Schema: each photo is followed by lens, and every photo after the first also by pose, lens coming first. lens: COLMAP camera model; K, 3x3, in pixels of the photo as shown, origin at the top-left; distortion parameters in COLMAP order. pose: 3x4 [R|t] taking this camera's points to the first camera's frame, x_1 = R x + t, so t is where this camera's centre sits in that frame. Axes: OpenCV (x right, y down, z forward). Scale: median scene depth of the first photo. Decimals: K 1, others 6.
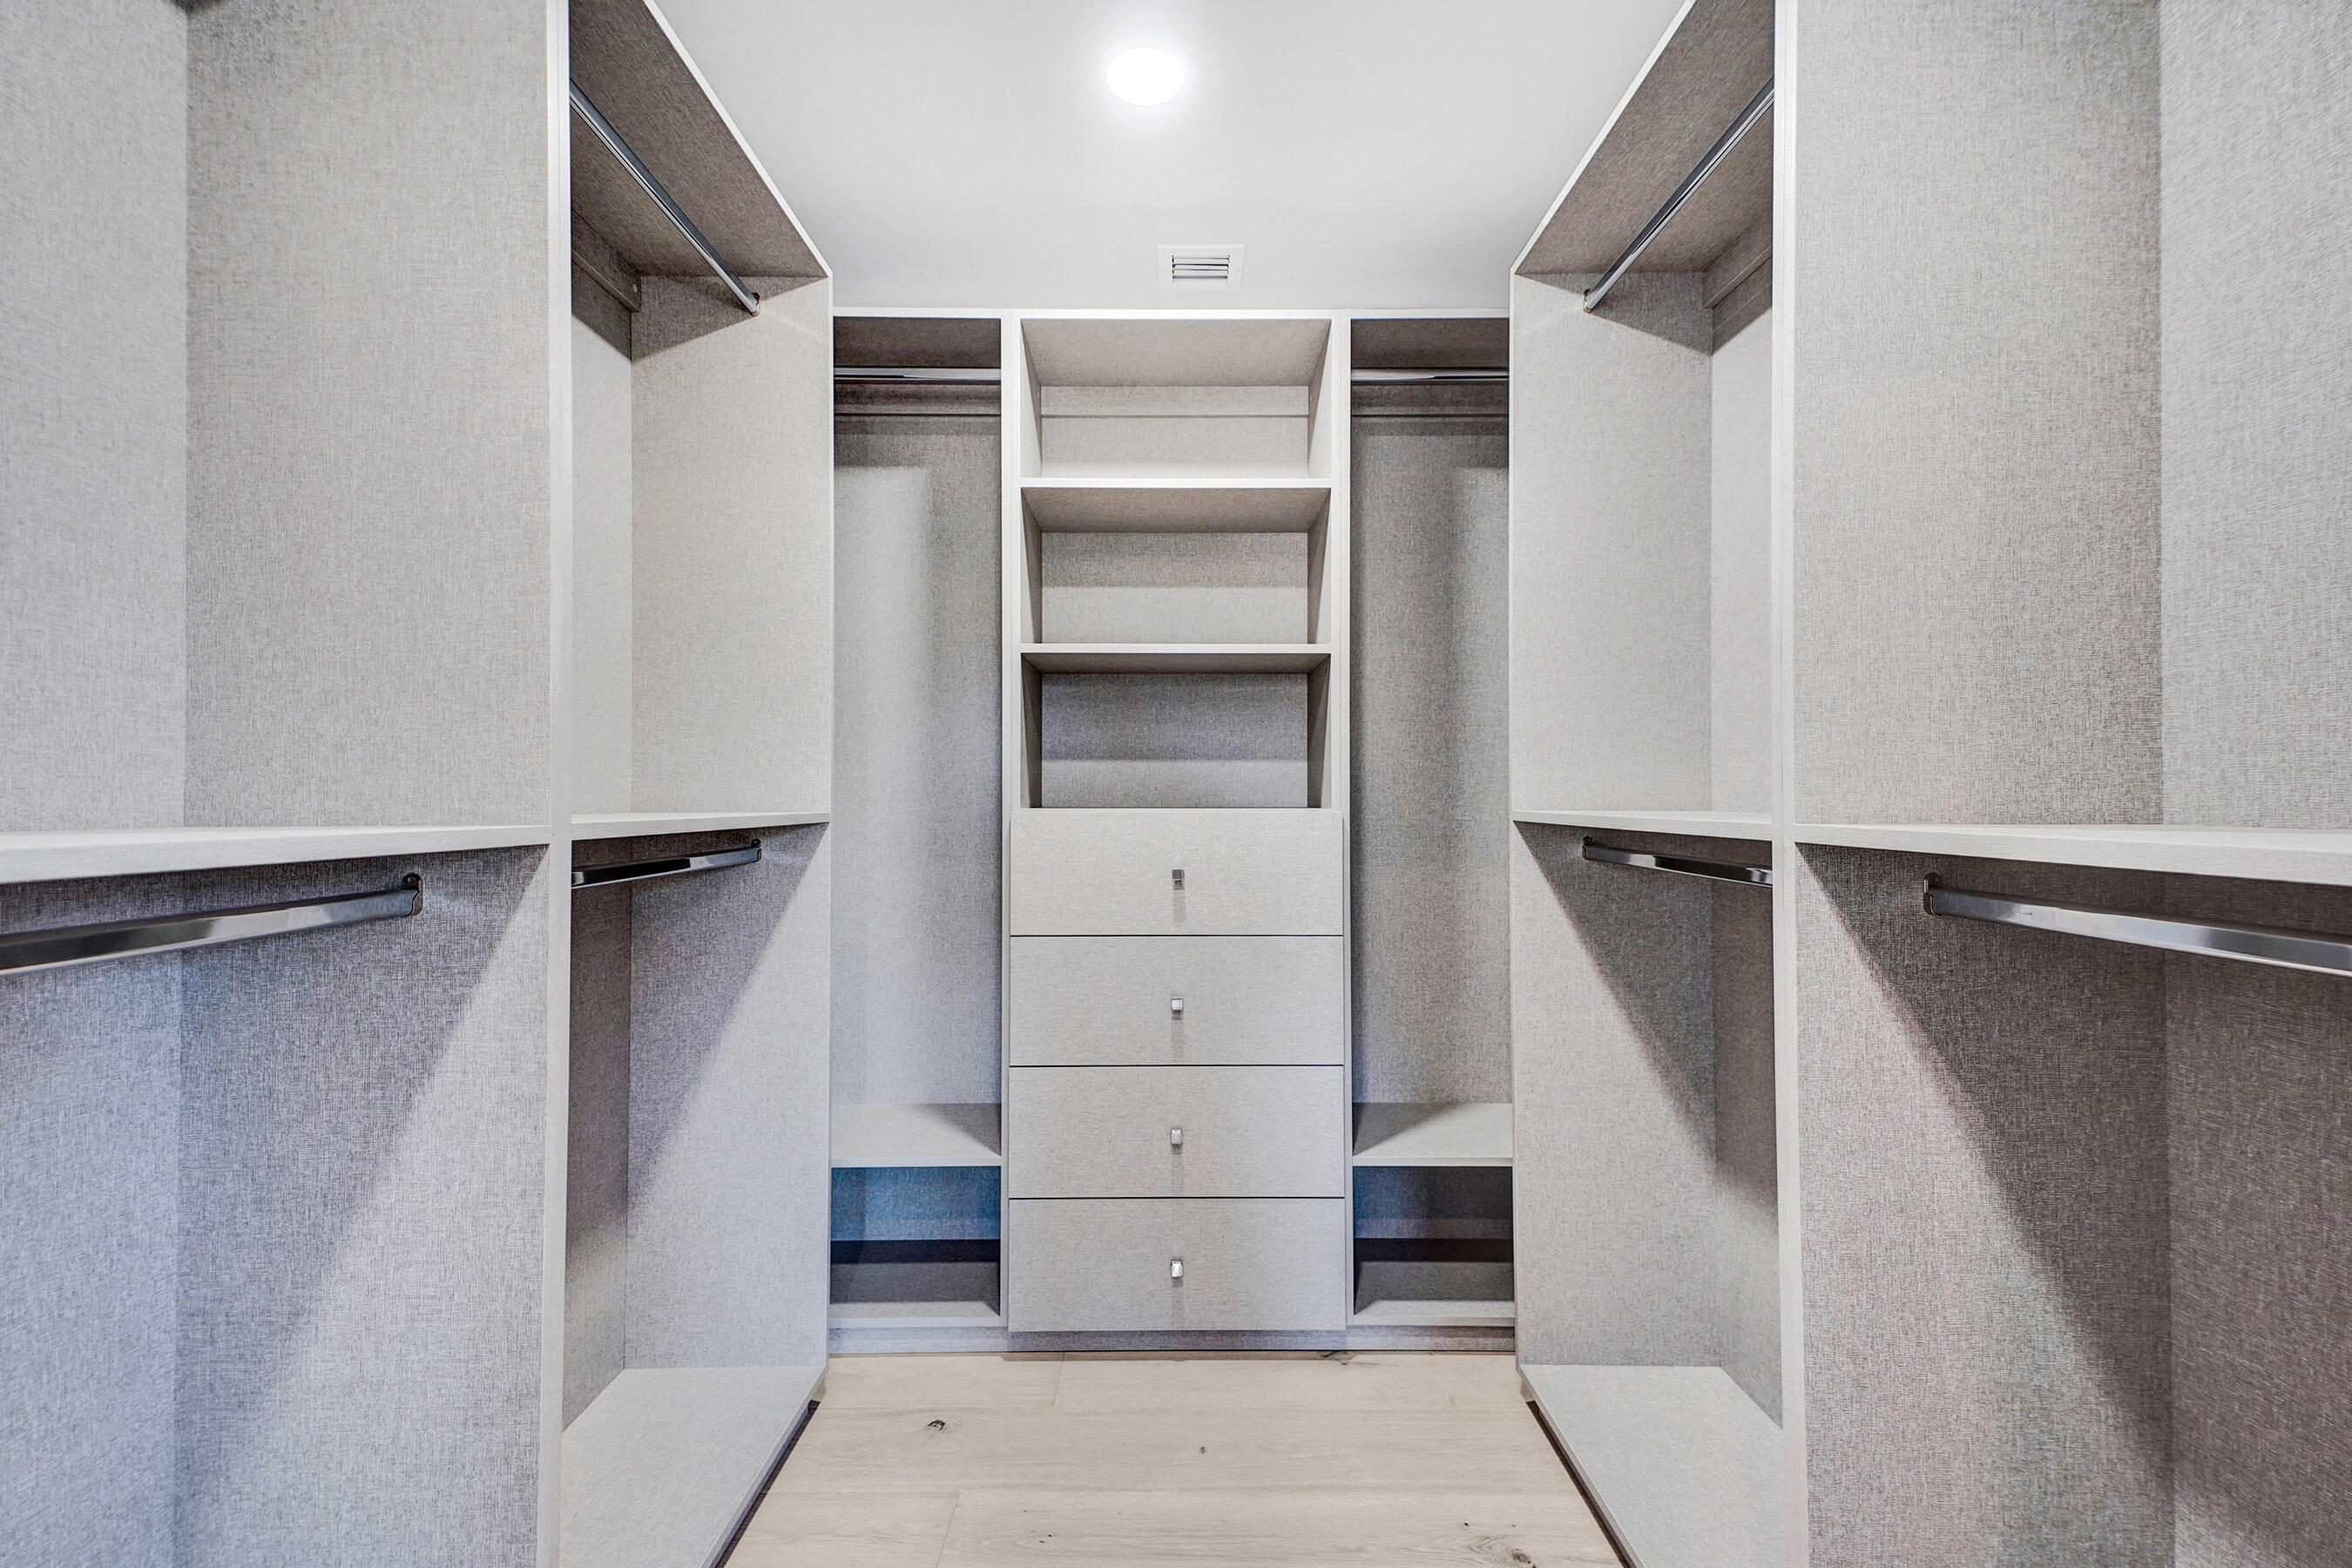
lens RADIAL K [[1060.4, 0, 1175.7], [0, 1060.4, 795.2], [0, 0, 1]] dist [0.010849, 0.000029]
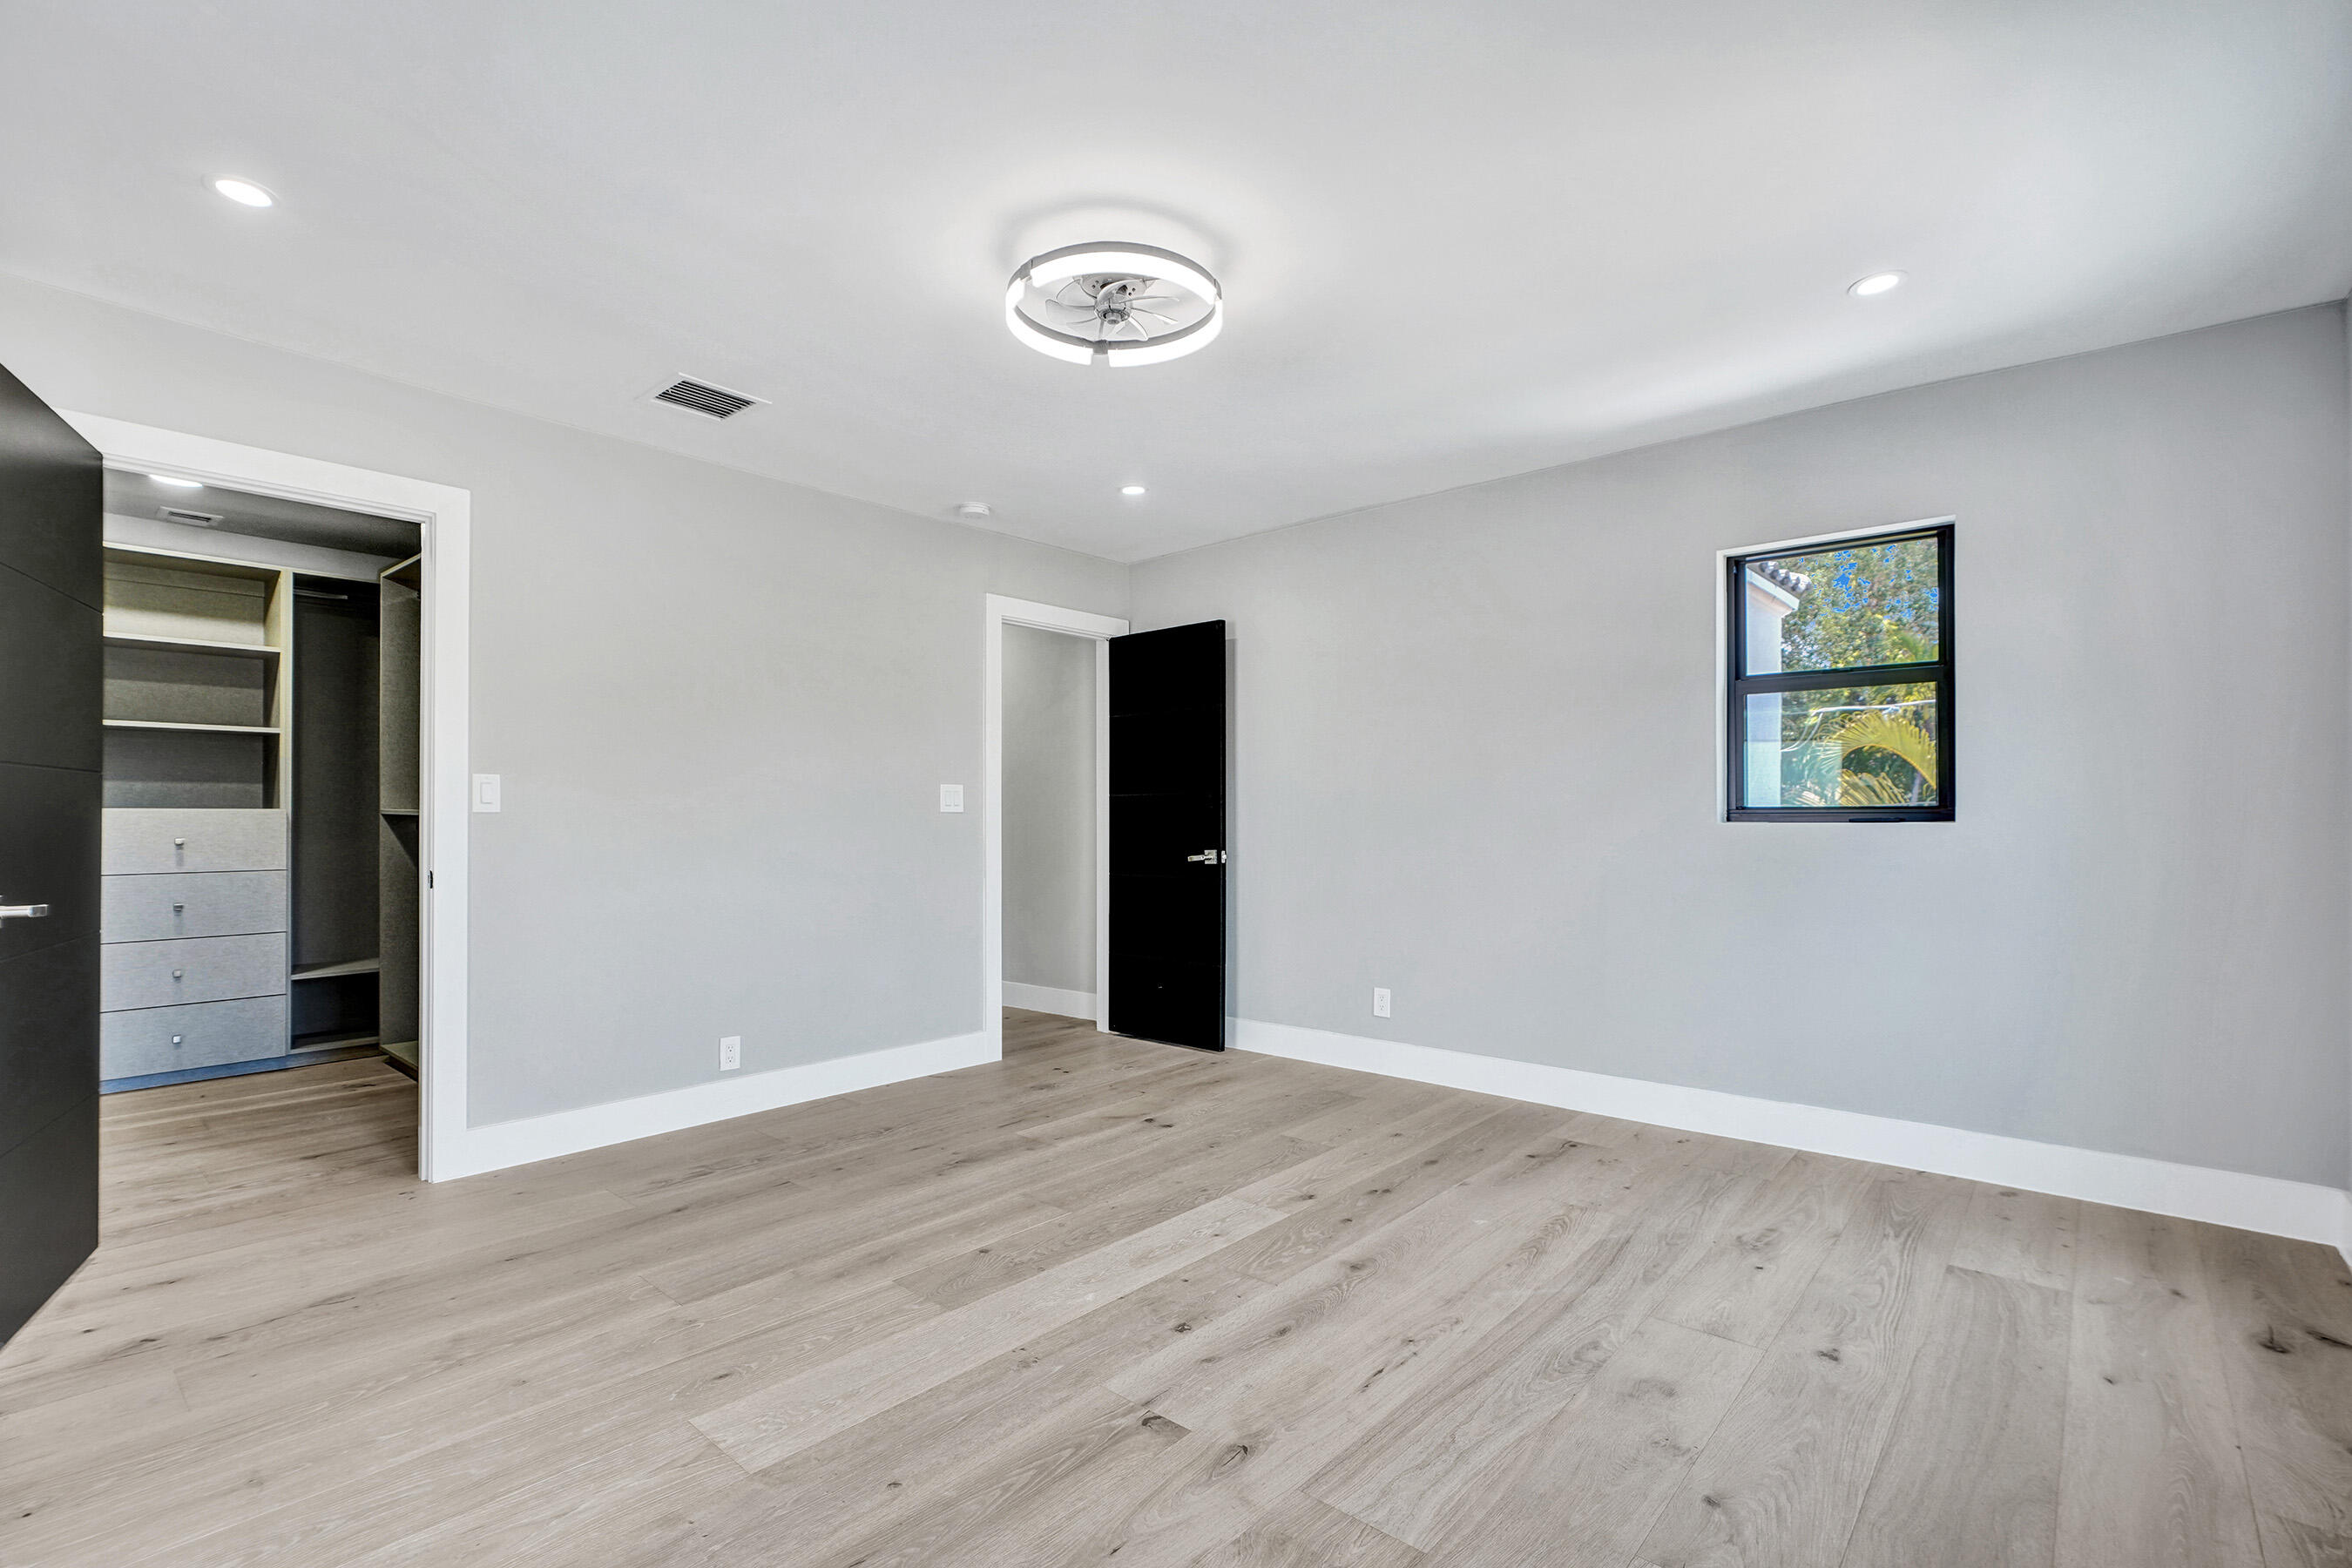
lens RADIAL K [[1060.4, 0, 1171.0], [0, 1060.4, 795.0], [0, 0, 1]] dist [0.010849, 0.000029]
pose [[0.671909, 0.002414, 0.740630, -0.224113], [-0.008179, 0.999958, 0.004161, -0.036310], [-0.740589, -0.008854, 0.671900, -1.651064]]
